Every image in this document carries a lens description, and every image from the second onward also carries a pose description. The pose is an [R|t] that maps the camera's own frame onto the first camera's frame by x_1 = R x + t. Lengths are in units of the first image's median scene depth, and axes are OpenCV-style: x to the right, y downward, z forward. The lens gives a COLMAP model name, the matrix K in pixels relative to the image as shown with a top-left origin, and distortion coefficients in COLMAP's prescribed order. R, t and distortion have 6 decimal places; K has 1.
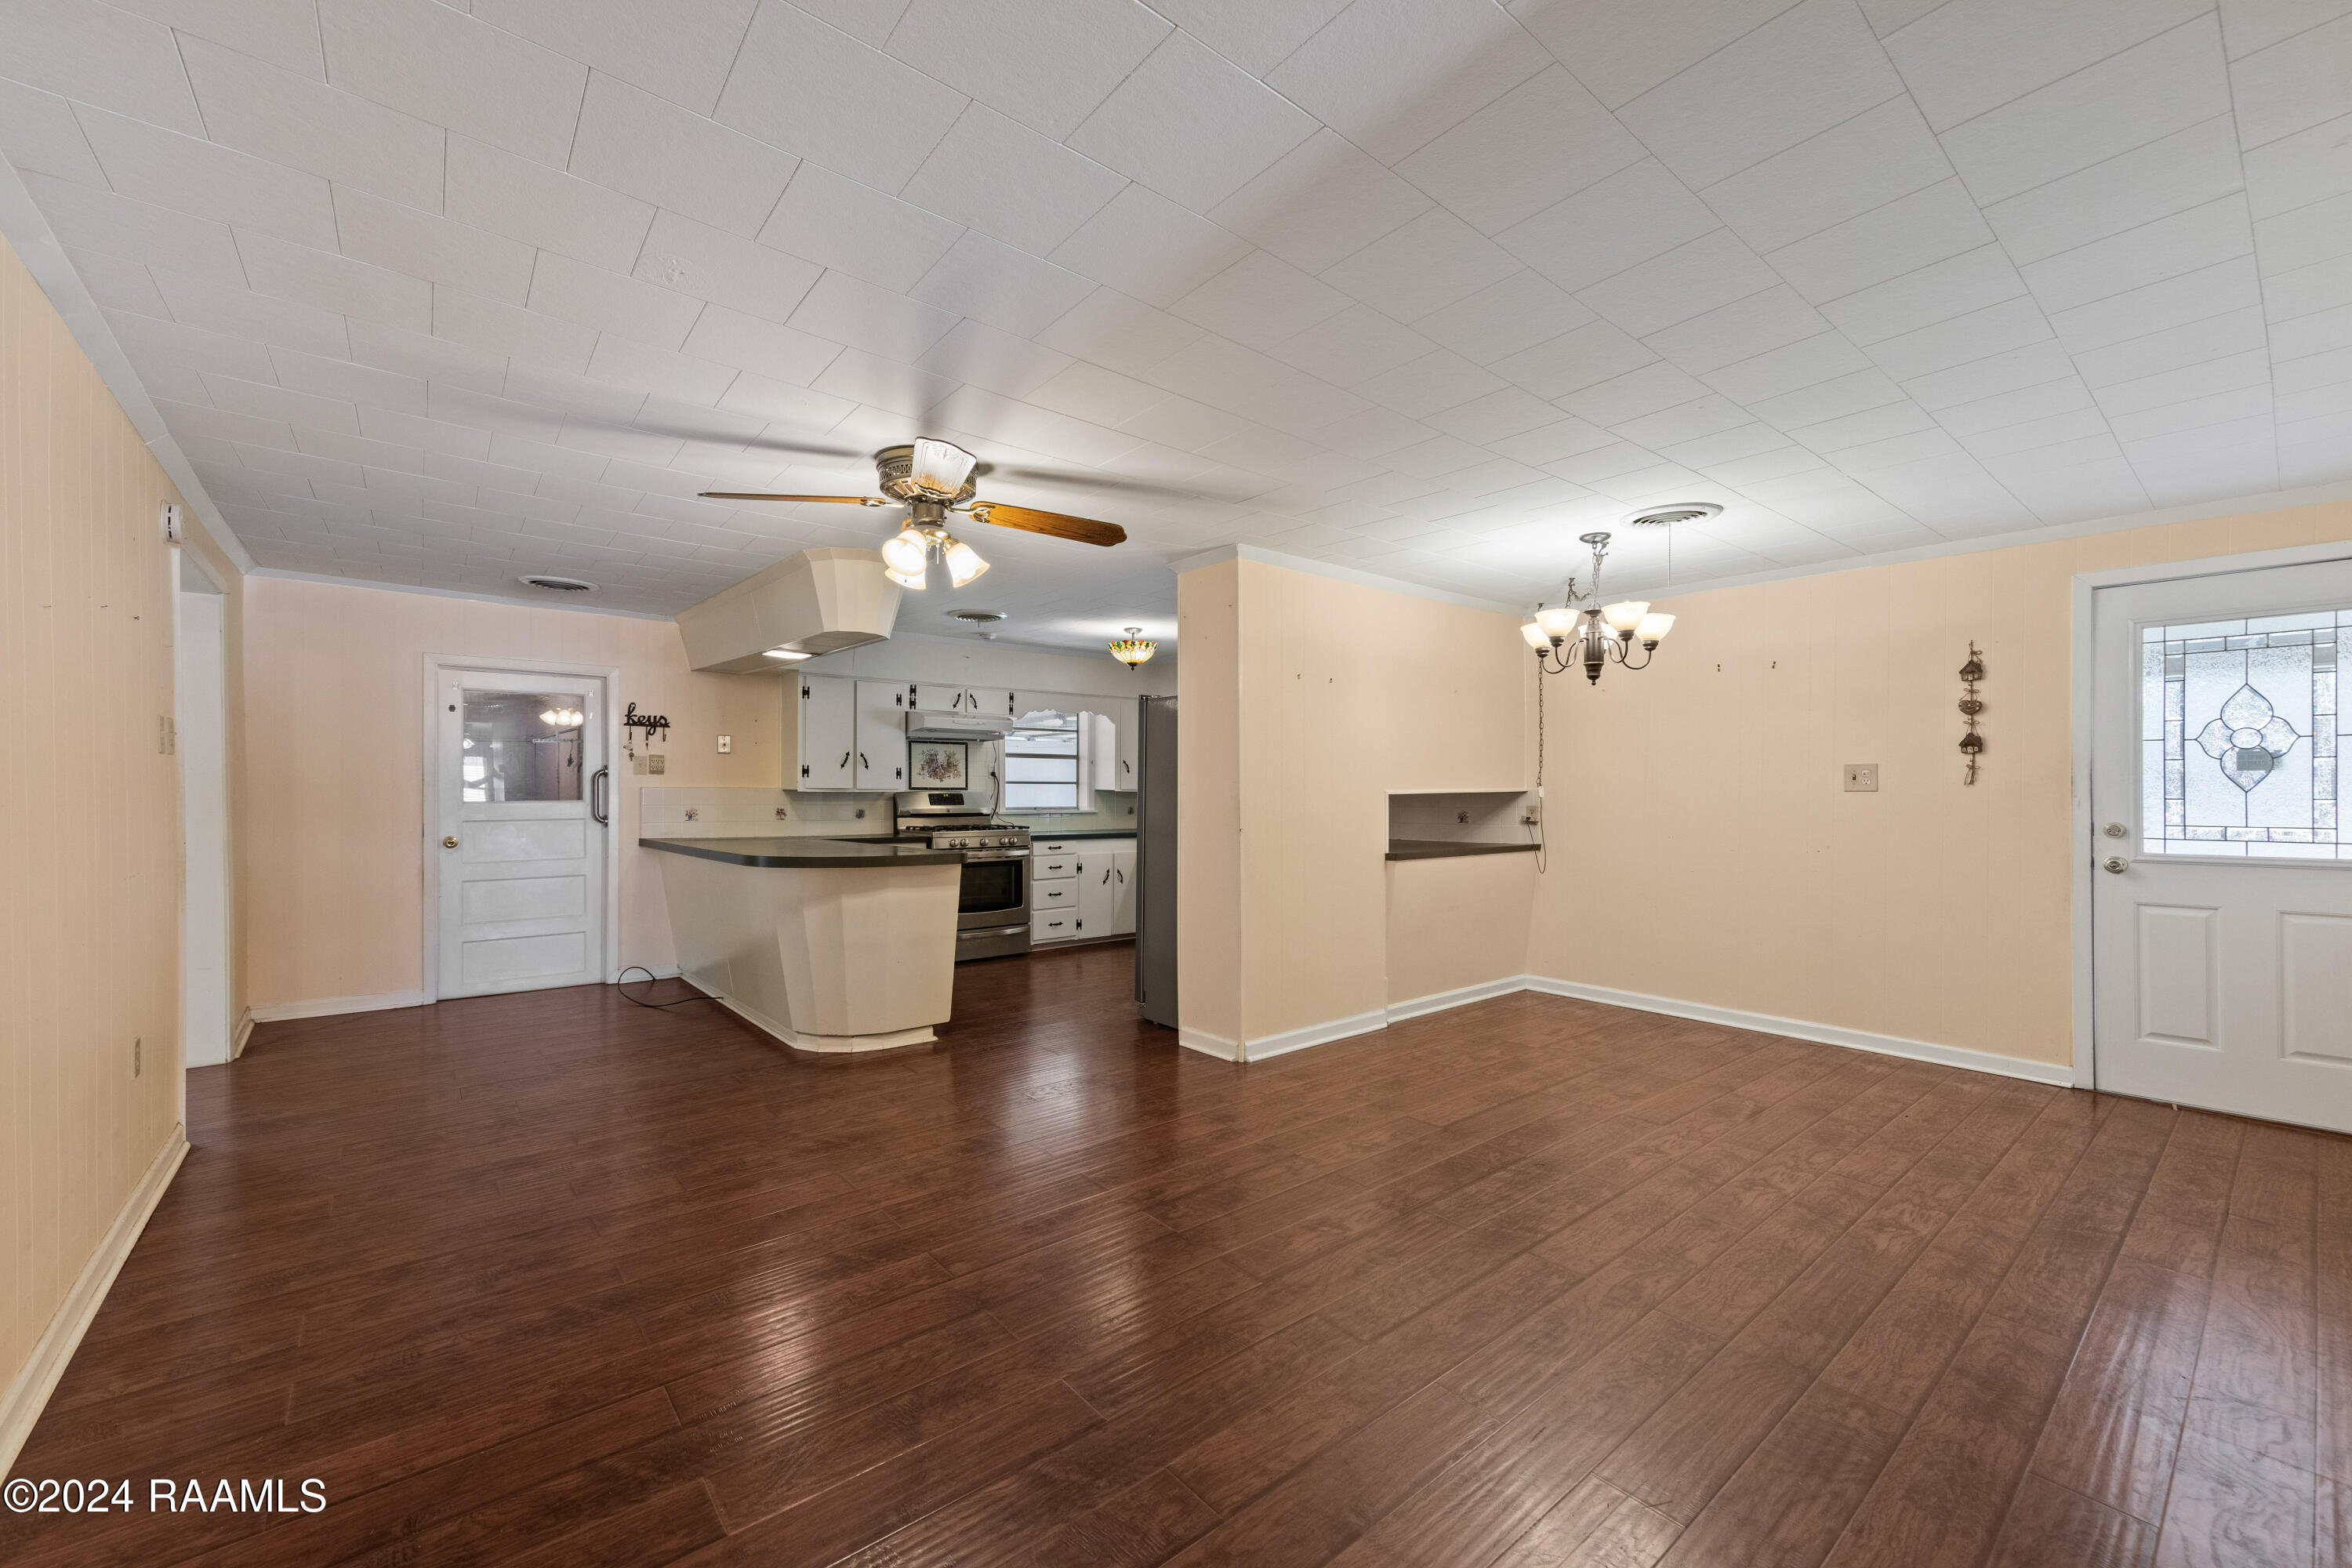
lens RADIAL K [[945.8, 0, 1168.9], [0, 945.8, 805.0], [0, 0, 1]] dist [0.009061, -0.000186]
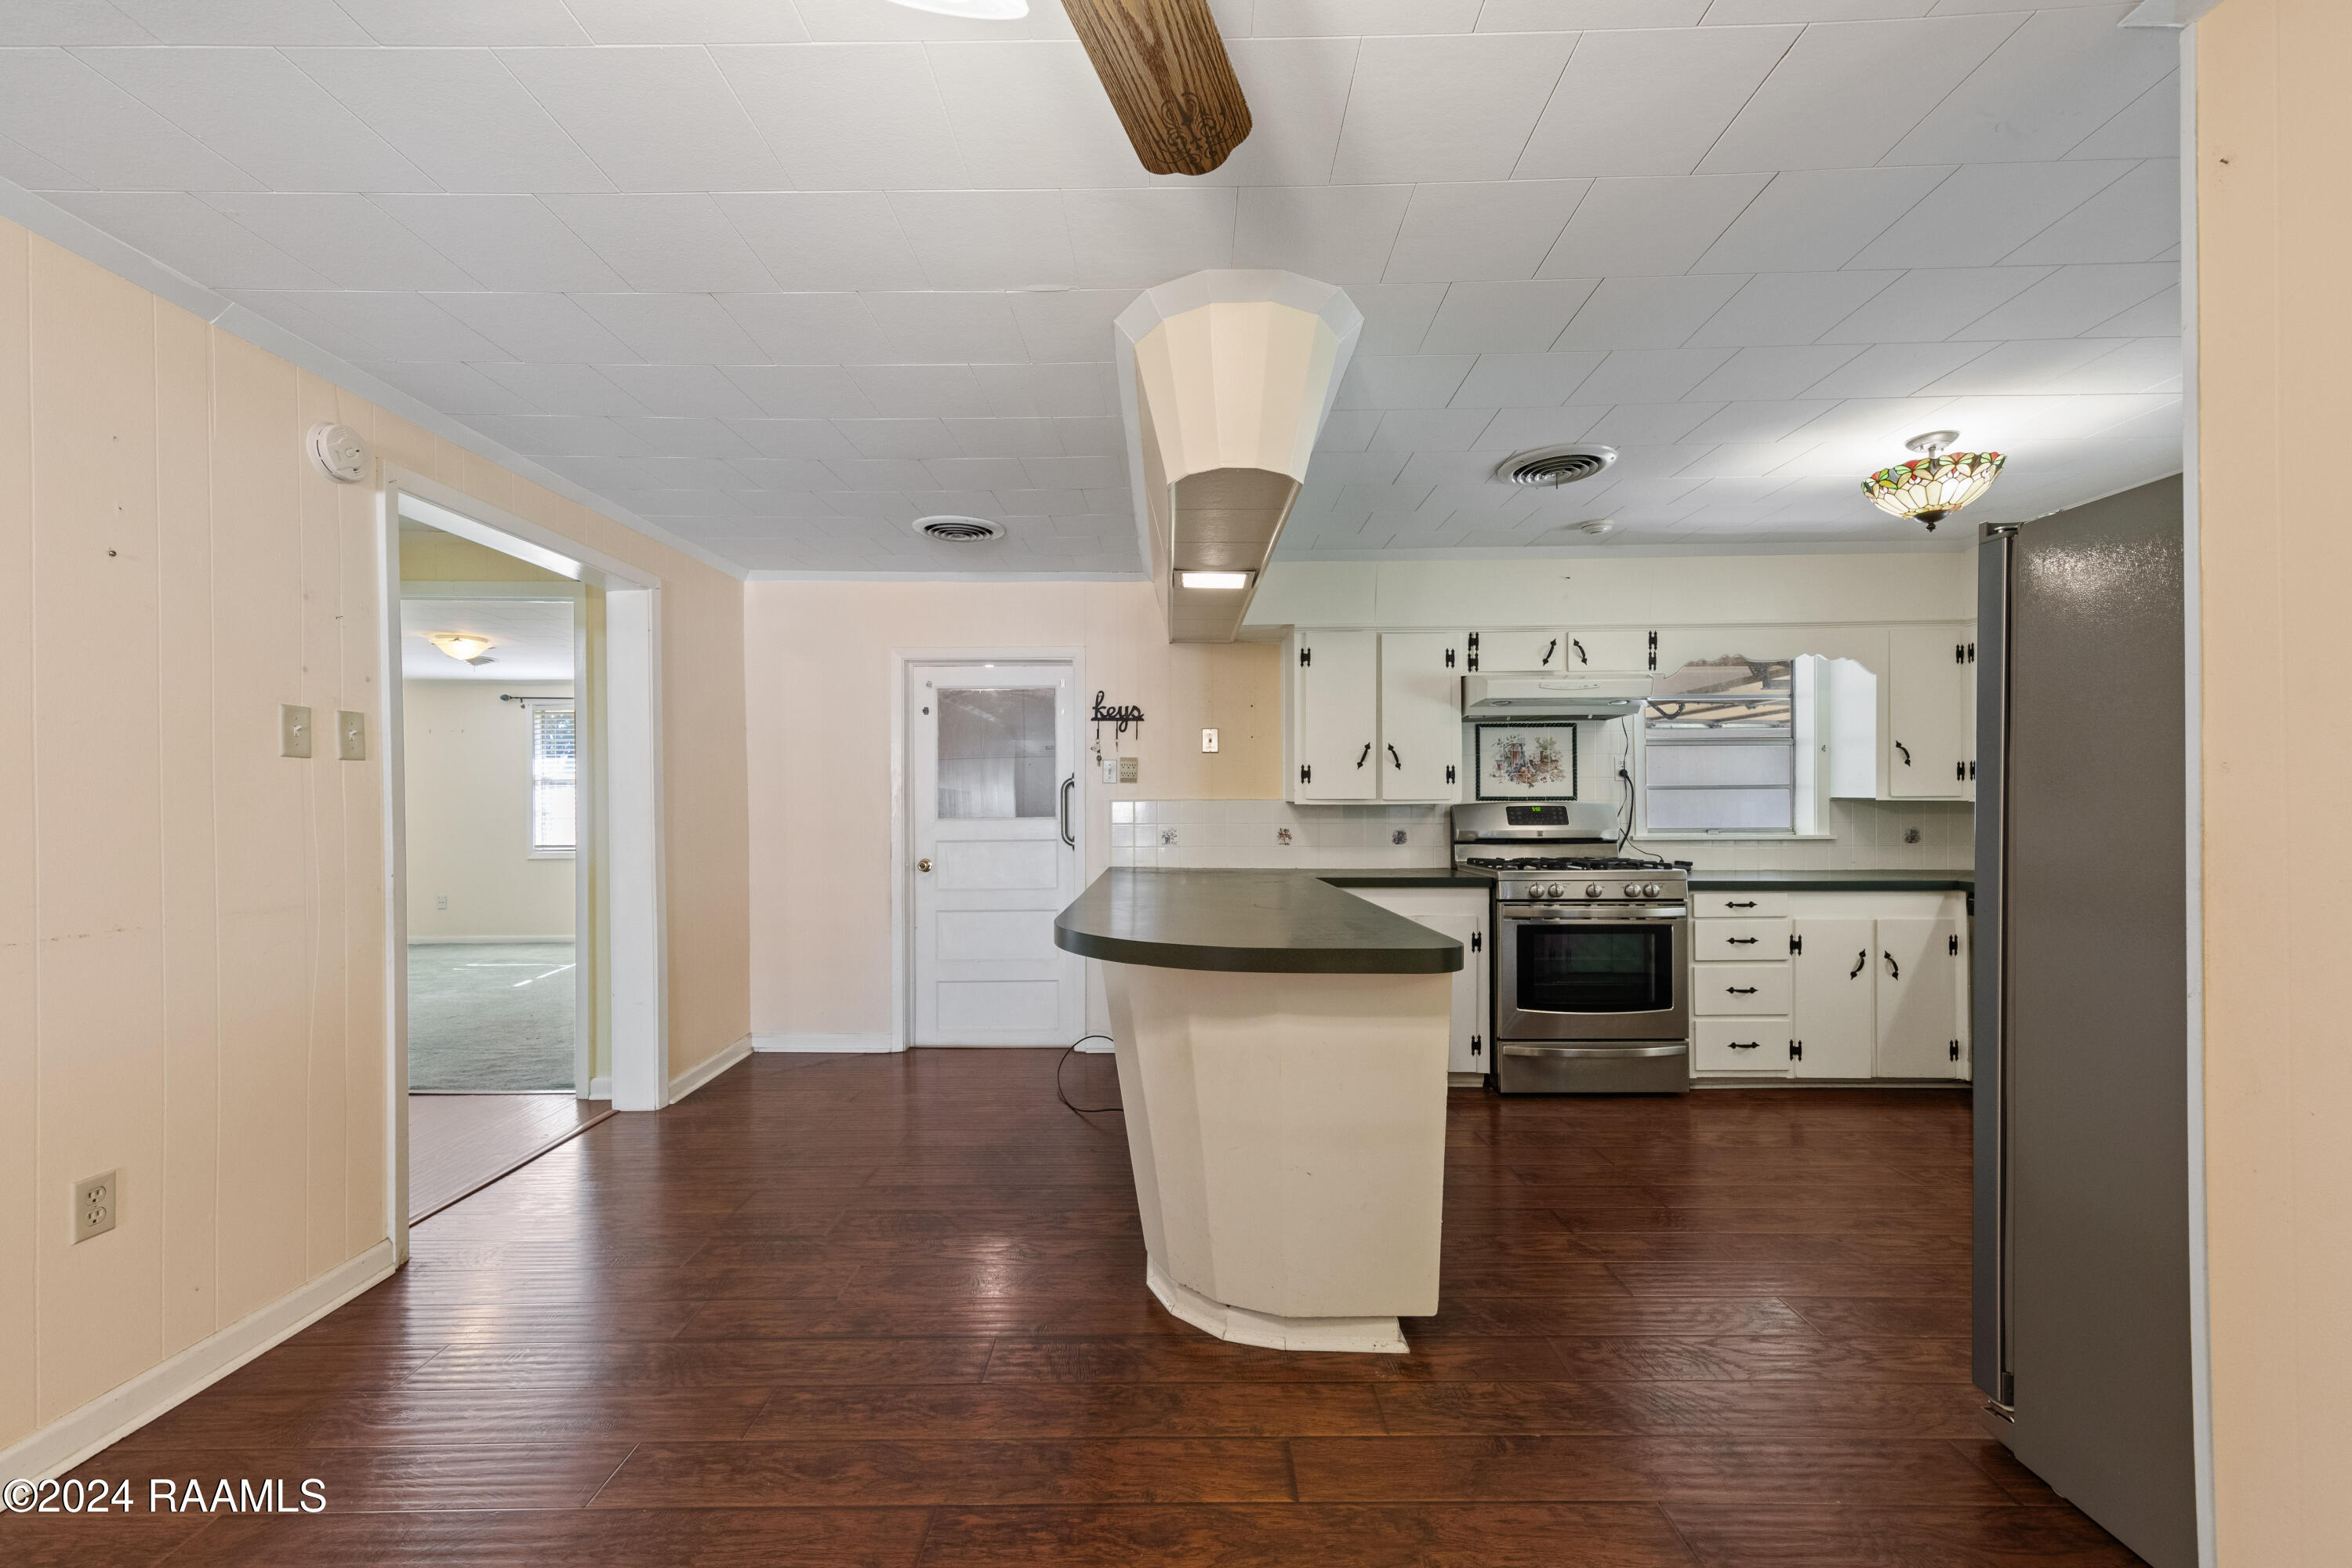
lens RADIAL K [[945.8, 0, 1168.9], [0, 945.8, 805.0], [0, 0, 1]] dist [0.009061, -0.000186]
pose [[0.773497, -0.005997, -0.633772, -0.029705], [-0.002970, 0.999910, -0.013086, -0.004249], [0.633793, 0.012005, 0.773409, 0.382701]]
